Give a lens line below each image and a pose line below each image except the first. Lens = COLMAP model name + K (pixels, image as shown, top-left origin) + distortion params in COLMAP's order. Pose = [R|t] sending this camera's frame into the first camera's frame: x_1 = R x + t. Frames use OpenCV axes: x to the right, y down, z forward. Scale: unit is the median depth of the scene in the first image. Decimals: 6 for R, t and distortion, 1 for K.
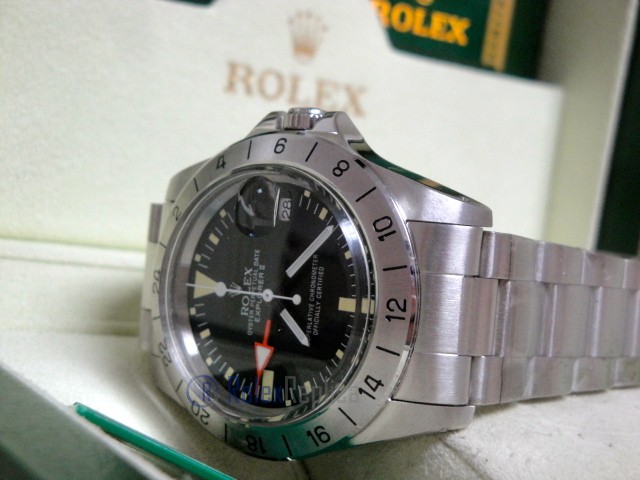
lens RADIAL K [[1195.0, 0, 304.7], [0, 1195.0, 235.8], [0, 0, 1]] dist [0.159811, 0.000000]
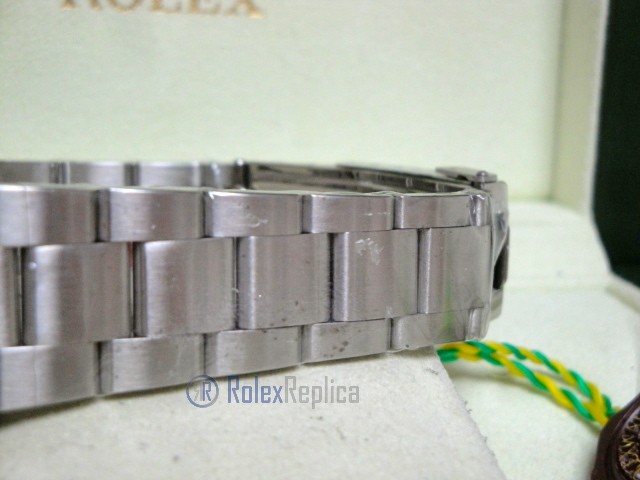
lens RADIAL K [[1195.0, 0, 321.7], [0, 1195.0, 250.8], [0, 0, 1]] dist [0.159811, 0.000000]
pose [[0.927925, -0.047061, -0.369784, 0.420795], [0.085788, 0.992332, 0.088983, -0.008398], [0.362760, -0.114293, 0.924847, 0.242783]]
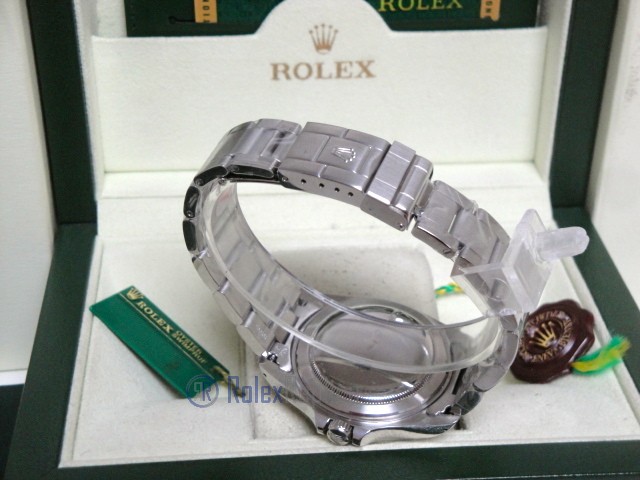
lens RADIAL K [[1195.0, 0, 312.5], [0, 1195.0, 254.2], [0, 0, 1]] dist [0.159811, 0.000000]
pose [[0.869912, 0.123331, -0.477538, 0.815425], [0.099641, 0.904319, 0.415065, -0.592626], [0.483037, -0.408652, 0.774389, -0.371016]]
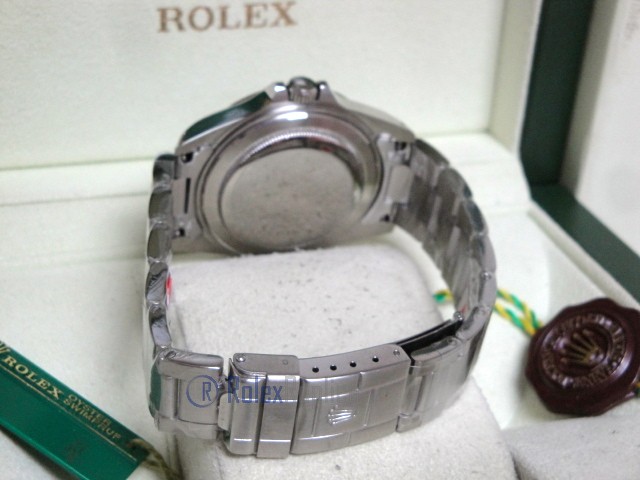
lens RADIAL K [[1195.0, 0, 304.3], [0, 1195.0, 226.8], [0, 0, 1]] dist [0.159811, 0.000000]
pose [[0.962504, 0.030183, -0.269584, 0.406989], [0.078578, 0.920162, 0.383571, -0.394094], [0.259638, -0.390372, 0.883288, -0.106422]]
